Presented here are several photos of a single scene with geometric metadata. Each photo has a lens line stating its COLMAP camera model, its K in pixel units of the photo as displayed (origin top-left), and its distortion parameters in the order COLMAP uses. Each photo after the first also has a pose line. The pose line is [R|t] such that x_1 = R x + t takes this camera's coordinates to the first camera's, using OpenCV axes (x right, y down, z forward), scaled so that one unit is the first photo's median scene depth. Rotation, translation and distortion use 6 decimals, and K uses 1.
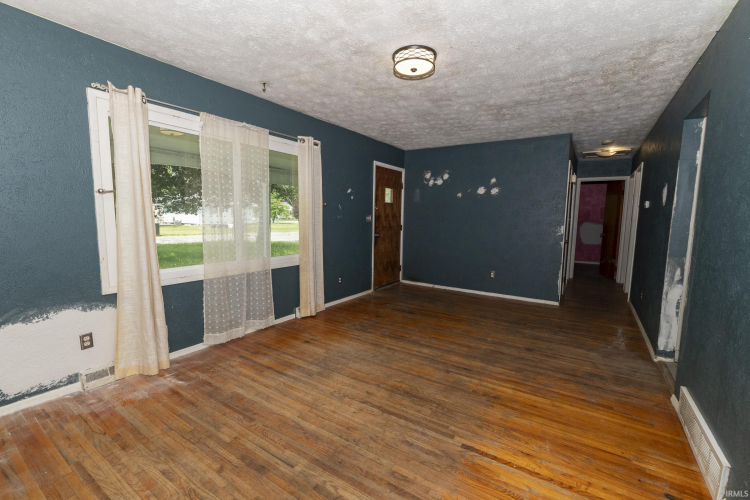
lens RADIAL K [[332.2, 0, 370.8], [0, 332.2, 250.1], [0, 0, 1]] dist [-0.002176, 0.001963]
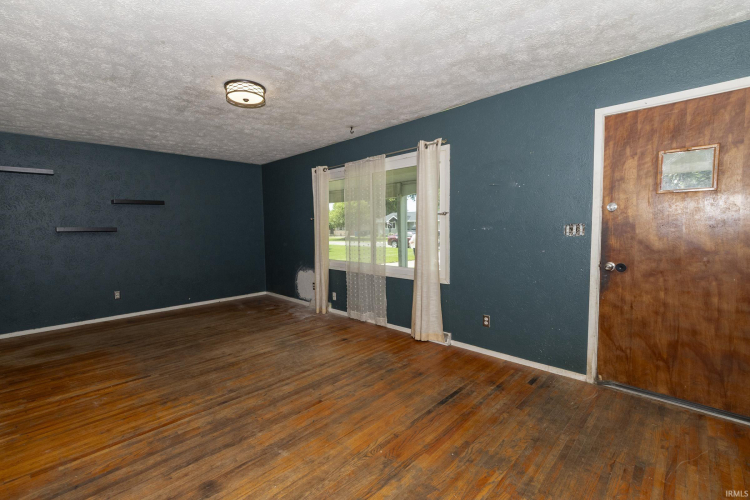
lens RADIAL K [[332.2, 0, 371.3], [0, 332.2, 252.9], [0, 0, 1]] dist [-0.002176, 0.001963]
pose [[-0.197818, 0.065093, -0.978075, 0.957796], [-0.089073, 0.992471, 0.084066, -0.133387], [0.976183, 0.103750, -0.190531, 1.378647]]
